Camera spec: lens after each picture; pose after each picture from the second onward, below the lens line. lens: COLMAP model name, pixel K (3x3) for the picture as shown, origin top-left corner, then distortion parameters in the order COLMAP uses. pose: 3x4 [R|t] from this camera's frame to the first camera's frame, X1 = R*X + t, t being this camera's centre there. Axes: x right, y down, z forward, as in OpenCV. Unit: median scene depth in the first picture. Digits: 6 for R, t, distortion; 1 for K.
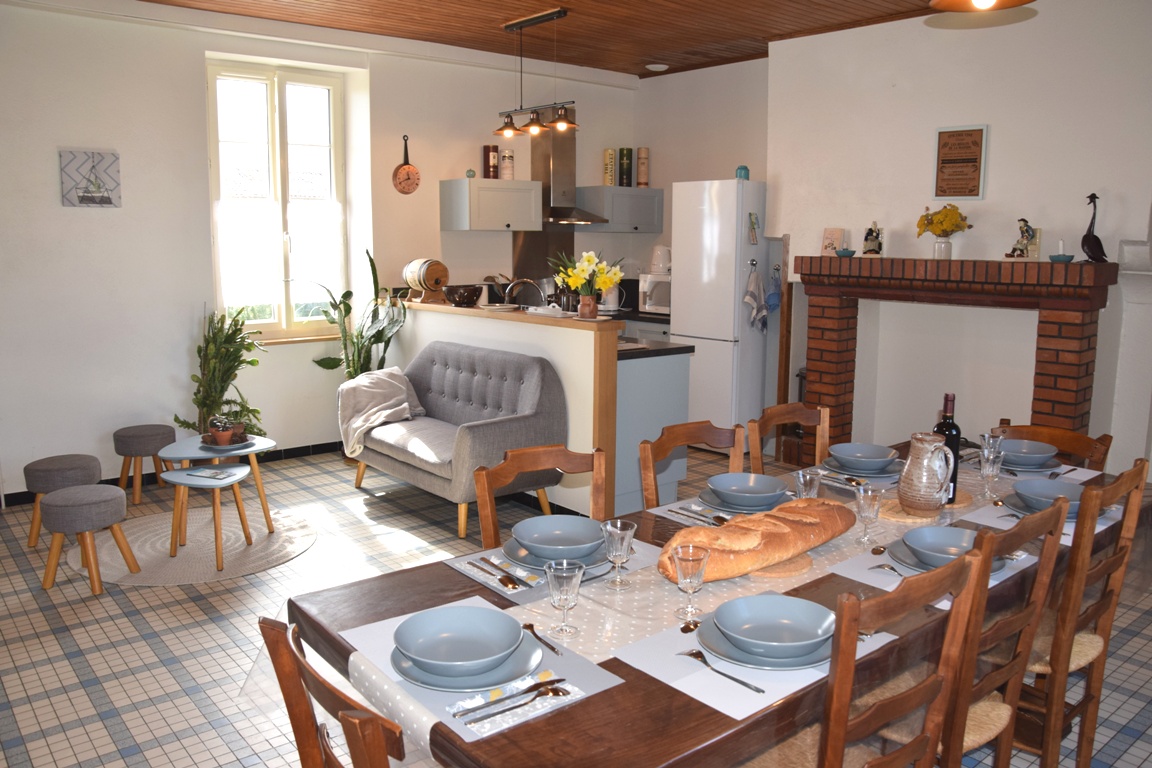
lens RADIAL K [[918.9, 0, 576.0], [0, 918.9, 384.0], [0, 0, 1]] dist [-0.095522, 0.000910]
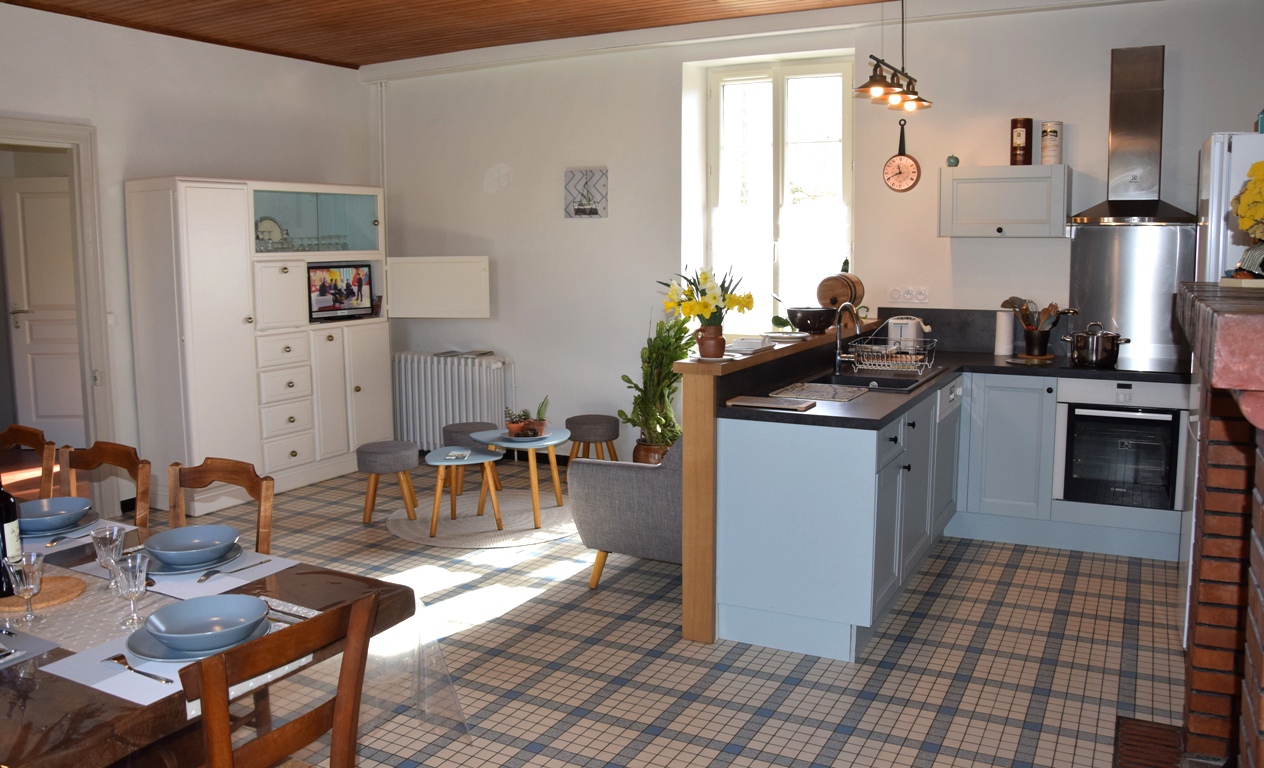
lens RADIAL K [[984.0, 0, 632.4], [0, 984.0, 365.0], [0, 0, 1]] dist [-0.154746, 0.115401]
pose [[0.380144, 0.104290, -0.919029, 0.653521], [-0.137829, 0.988916, 0.055210, -0.089713], [0.914600, 0.105681, 0.390305, 0.582132]]
